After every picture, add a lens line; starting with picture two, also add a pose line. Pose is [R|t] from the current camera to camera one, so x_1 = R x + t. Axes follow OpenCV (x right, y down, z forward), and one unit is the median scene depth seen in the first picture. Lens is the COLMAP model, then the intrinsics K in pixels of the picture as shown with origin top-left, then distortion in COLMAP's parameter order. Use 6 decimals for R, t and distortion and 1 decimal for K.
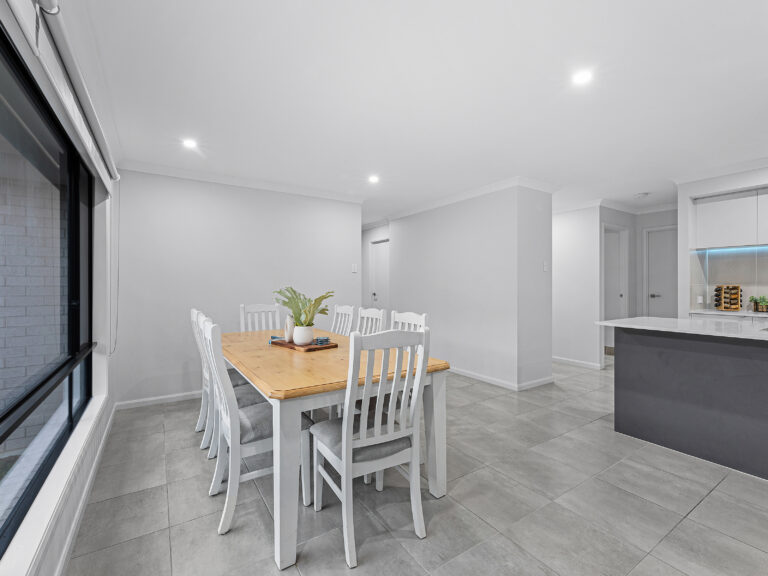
lens RADIAL K [[348.0, 0, 383.6], [0, 348.0, 281.7], [0, 0, 1]] dist [-0.001841, -0.001403]
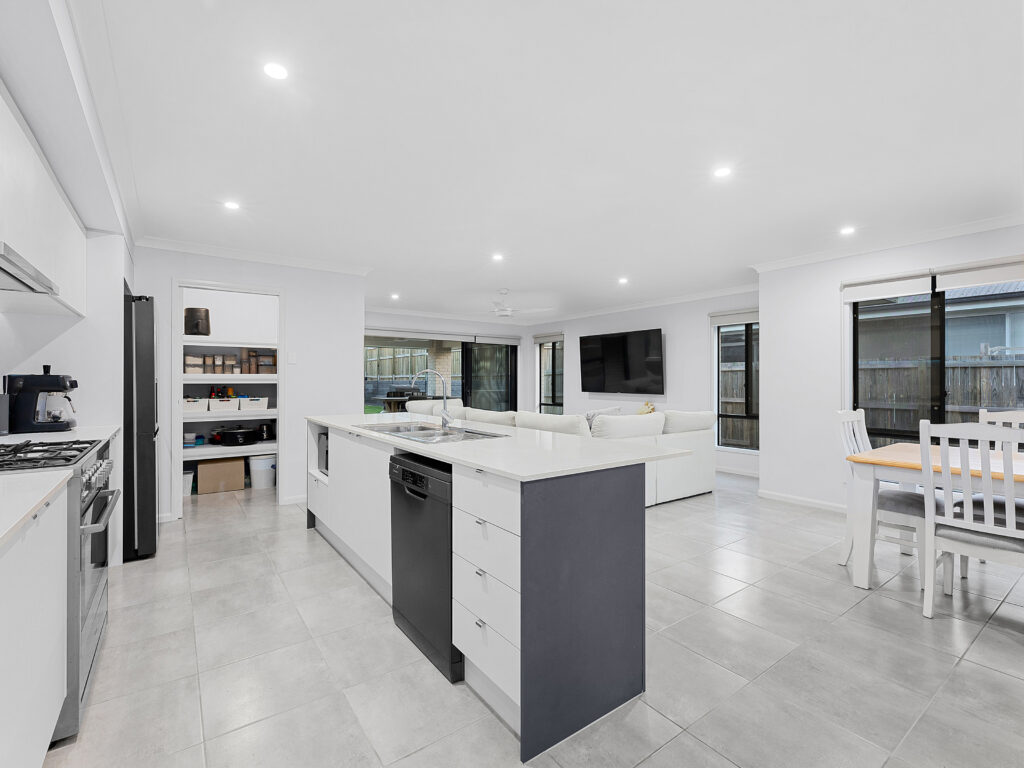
lens RADIAL K [[463.9, 0, 504.4], [0, 463.9, 382.5], [0, 0, 1]] dist [-0.001841, -0.001403]
pose [[-0.999380, -0.000965, -0.035199, 0.887772], [-0.000831, 0.999992, -0.003825, 0.012109], [0.035202, -0.003793, -0.999373, 1.642199]]
